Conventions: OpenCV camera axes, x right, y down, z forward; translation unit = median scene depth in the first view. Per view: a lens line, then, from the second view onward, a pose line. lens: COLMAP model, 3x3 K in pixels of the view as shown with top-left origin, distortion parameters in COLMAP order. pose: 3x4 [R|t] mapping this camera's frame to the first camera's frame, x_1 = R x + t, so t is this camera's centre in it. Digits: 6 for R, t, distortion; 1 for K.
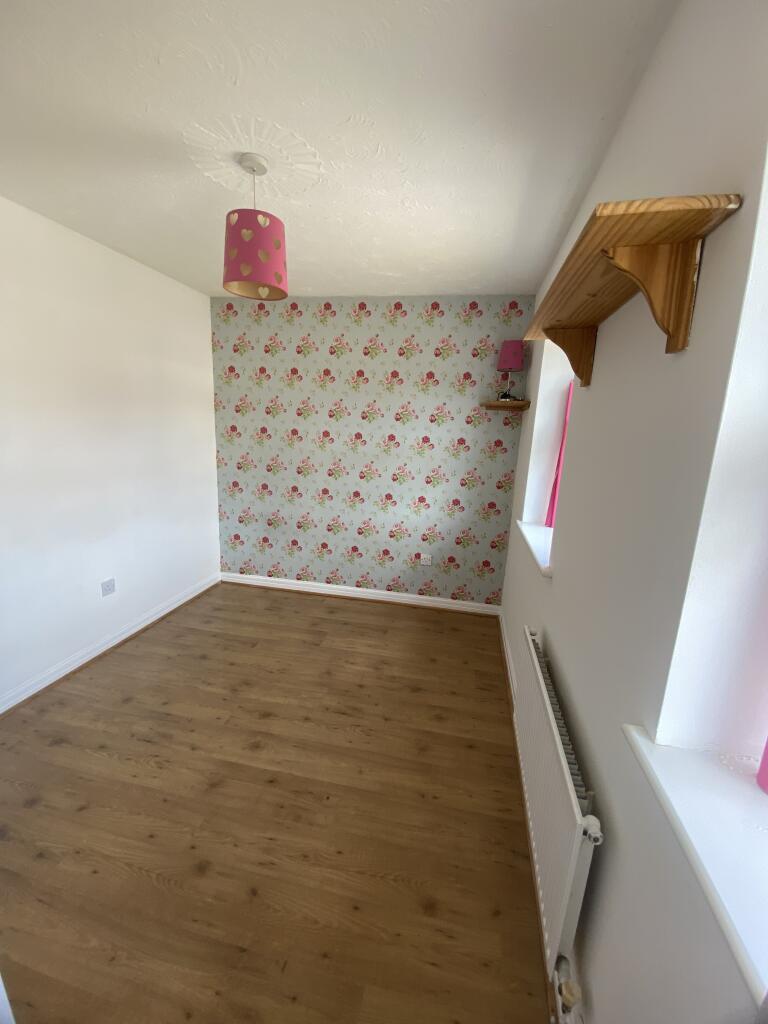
lens RADIAL K [[415.1, 0, 383.8], [0, 415.1, 510.9], [0, 0, 1]] dist [-0.020587, -0.000899]
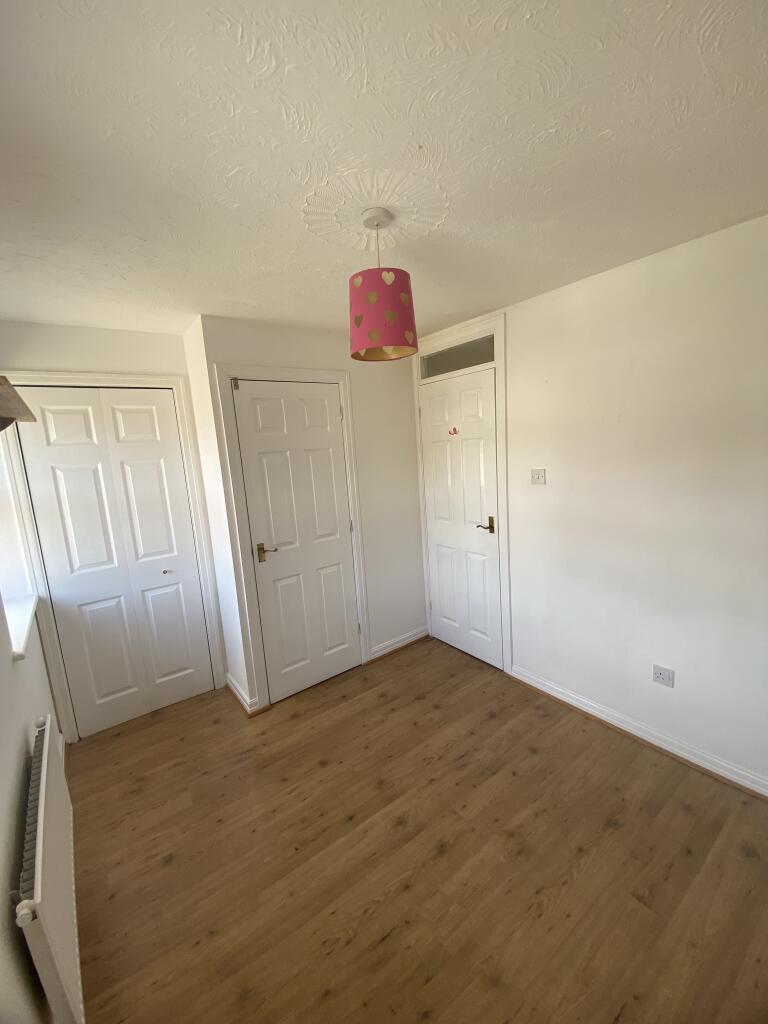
lens RADIAL K [[415.1, 0, 384.9], [0, 415.1, 508.5], [0, 0, 1]] dist [-0.020587, -0.000899]
pose [[-0.660011, 0.115243, -0.742364, 0.321973], [-0.121682, 0.958717, 0.257013, -0.351385], [0.741336, 0.259963, -0.618740, 1.321596]]
